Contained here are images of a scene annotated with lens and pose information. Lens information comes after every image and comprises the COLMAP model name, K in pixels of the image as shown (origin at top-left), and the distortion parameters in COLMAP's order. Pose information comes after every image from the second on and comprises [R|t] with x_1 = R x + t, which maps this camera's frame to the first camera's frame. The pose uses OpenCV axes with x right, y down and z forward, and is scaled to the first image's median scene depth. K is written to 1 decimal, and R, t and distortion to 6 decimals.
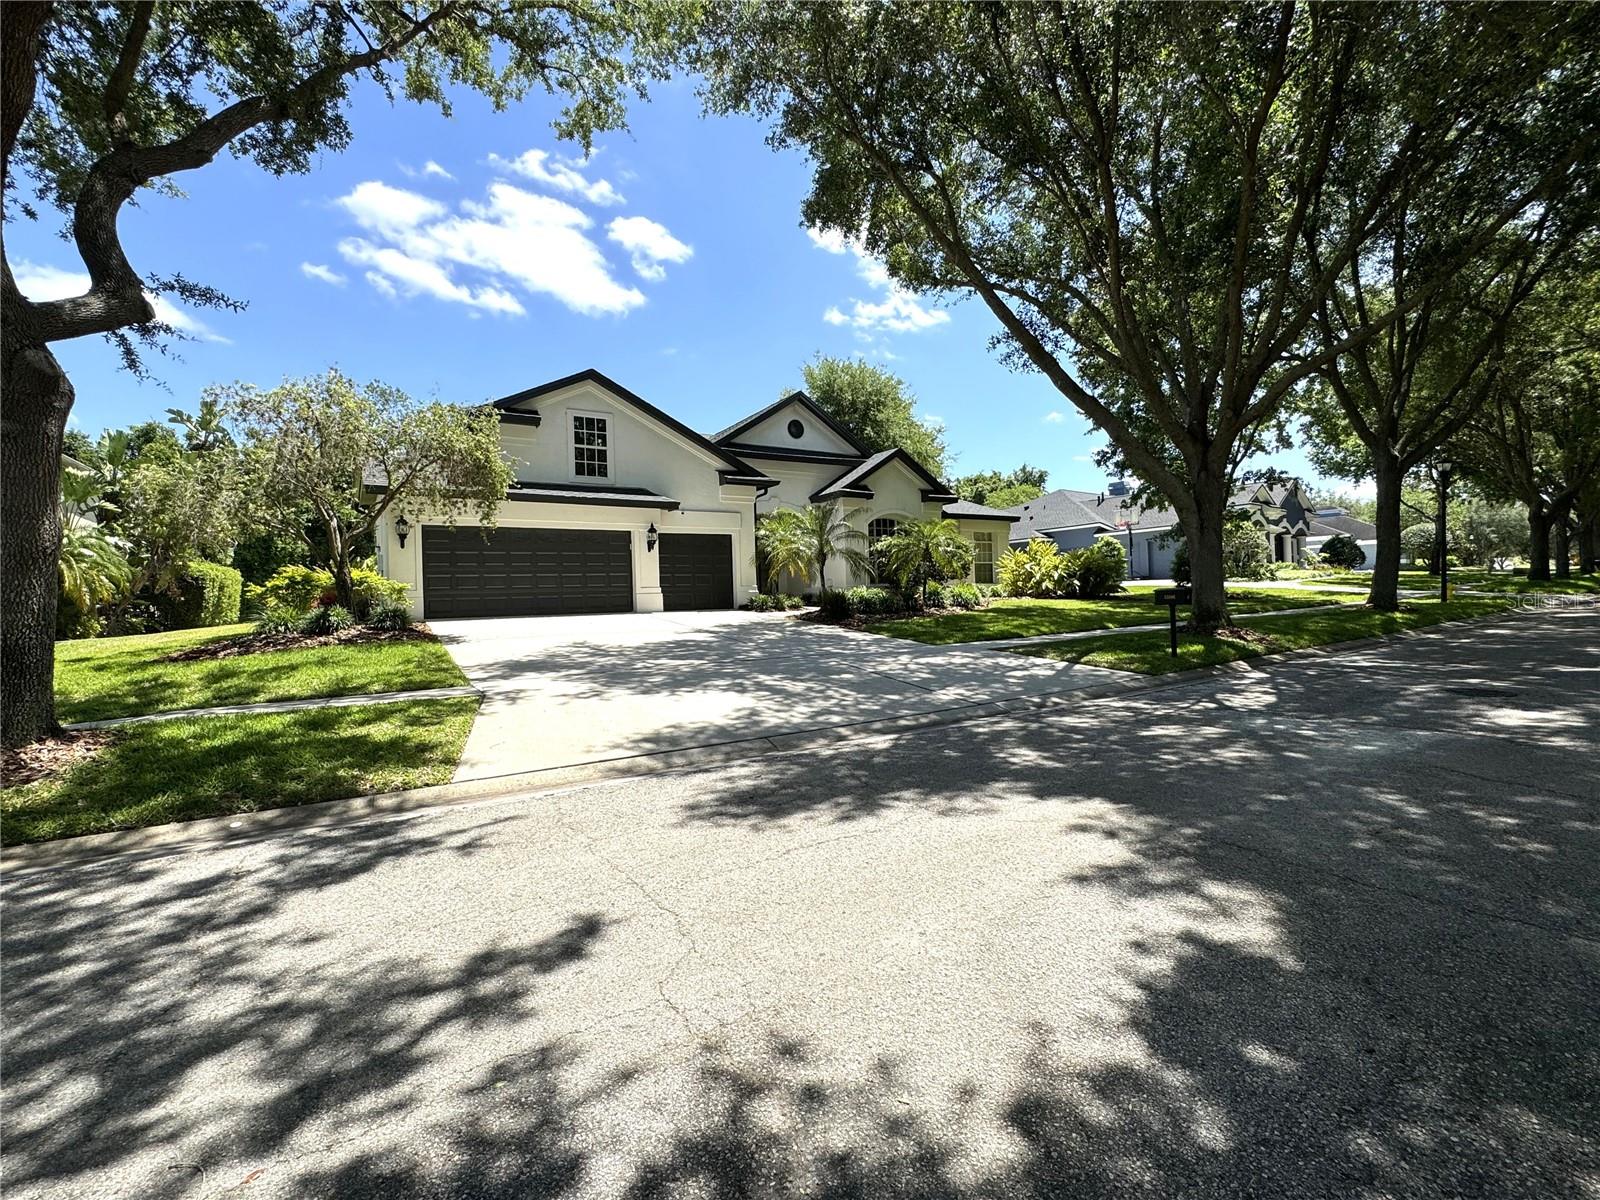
lens RADIAL K [[732.4, 0, 797.2], [0, 732.4, 585.0], [0, 0, 1]] dist [0.000330, -0.000030]
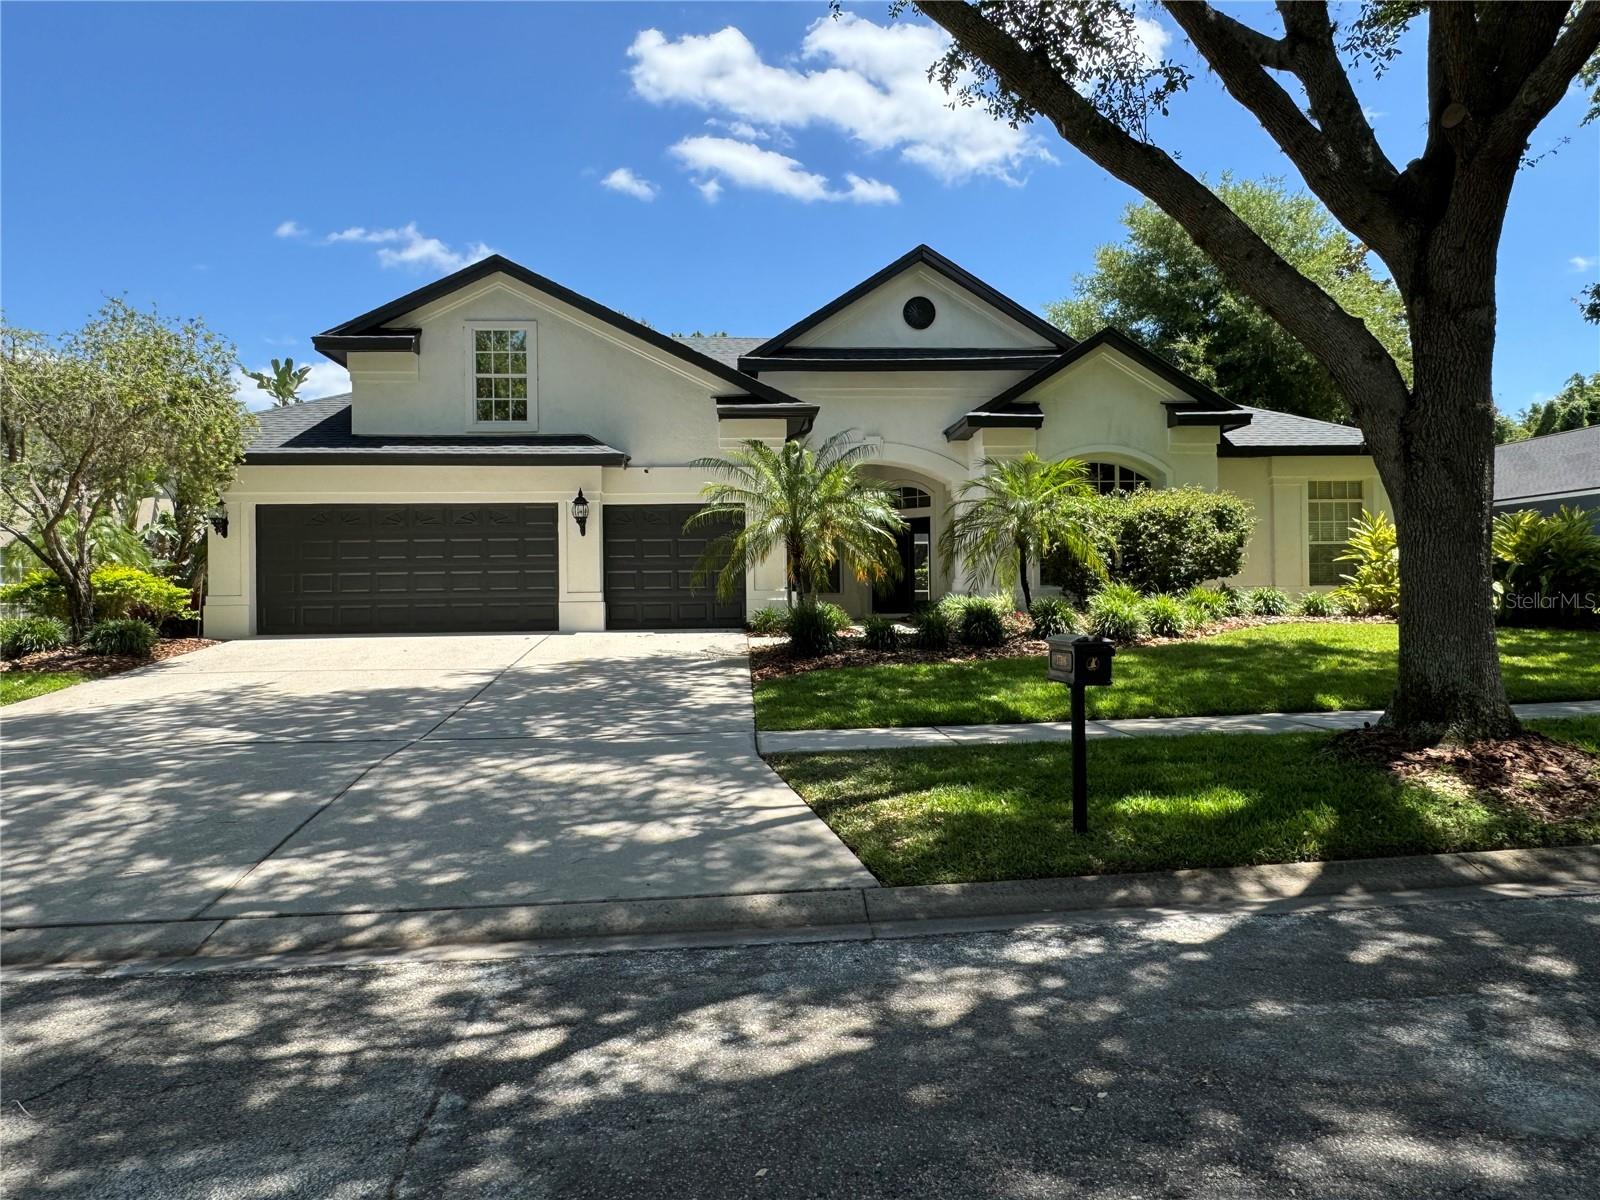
lens RADIAL K [[1084.2, 0, 799.5], [0, 1084.2, 607.7], [0, 0, 1]] dist [-0.014551, -0.000171]
pose [[0.883841, 0.010276, -0.467674, 0.391350], [0.000498, 0.999737, 0.022907, -0.004986], [0.467787, -0.020479, 0.883604, 0.266186]]
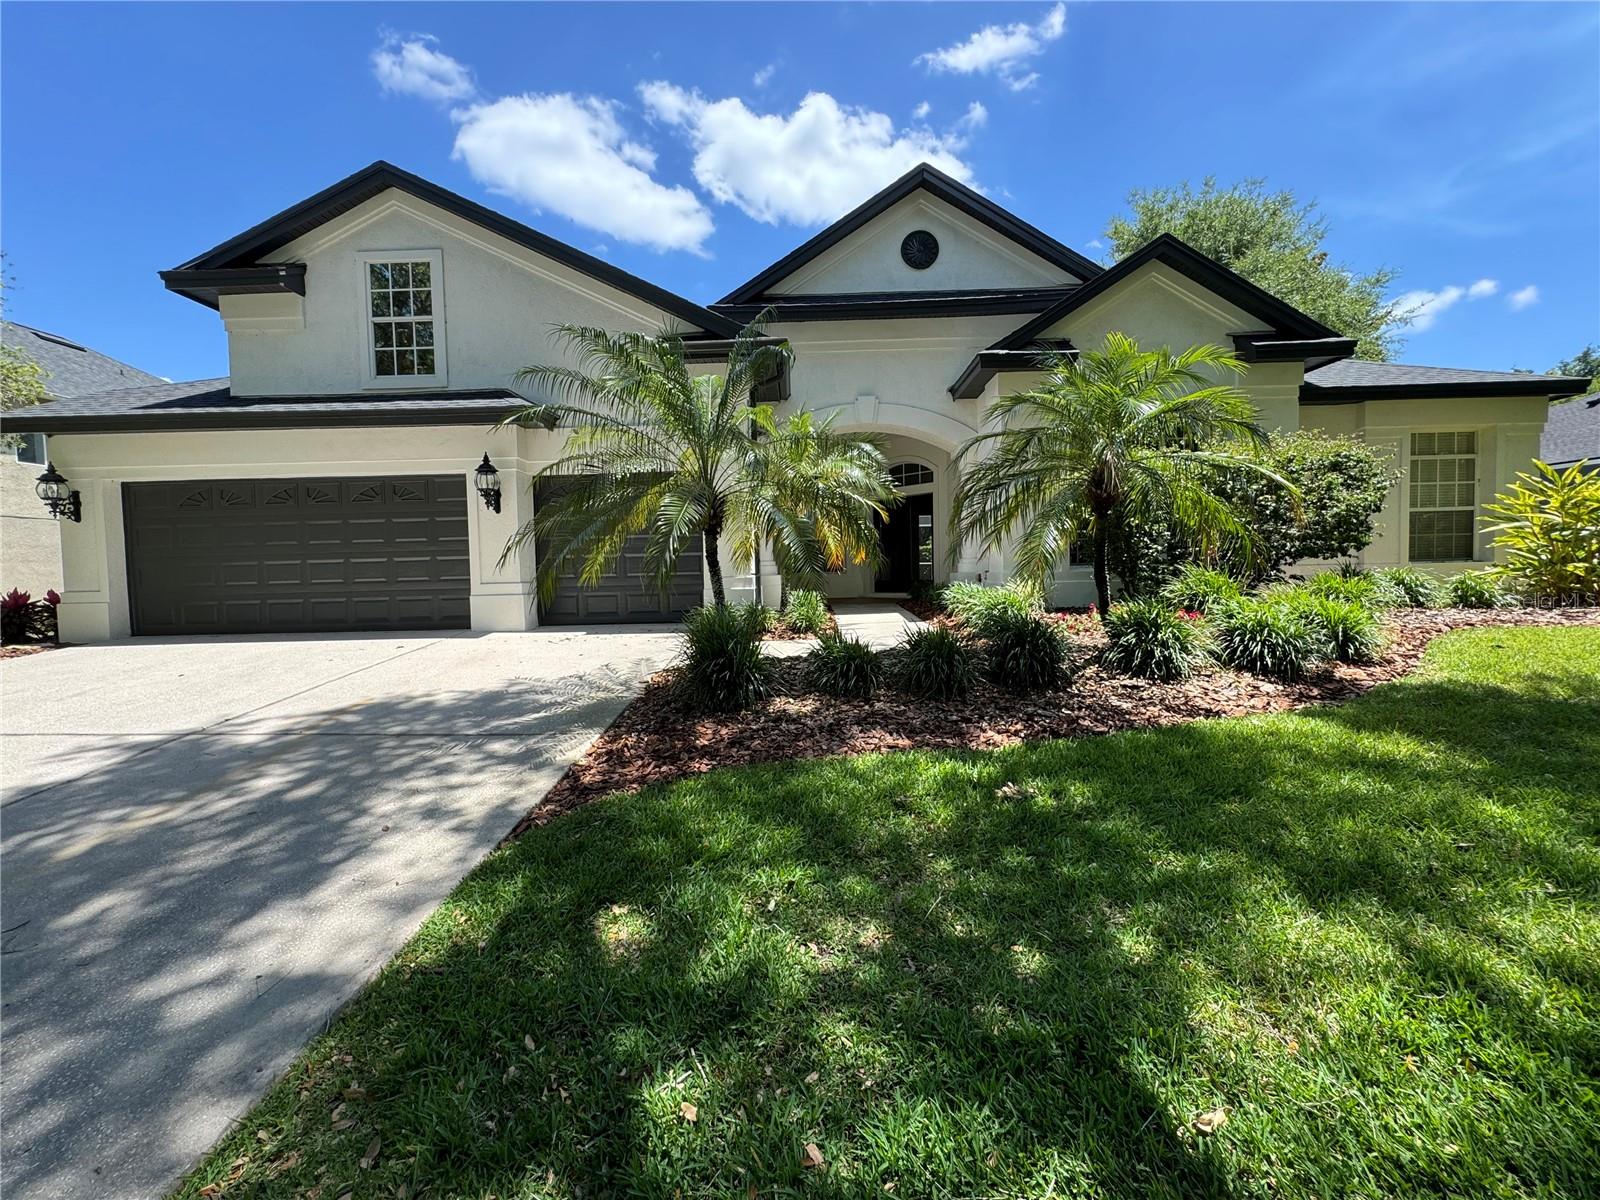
lens RADIAL K [[647.5, 0, 799.0], [0, 647.5, 601.5], [0, 0, 1]] dist [-0.003665, 0.000399]
pose [[0.841640, 0.028234, -0.539300, 0.213562], [0.012028, 0.997405, 0.070989, -0.013597], [0.539905, -0.066234, 0.839116, 0.729786]]
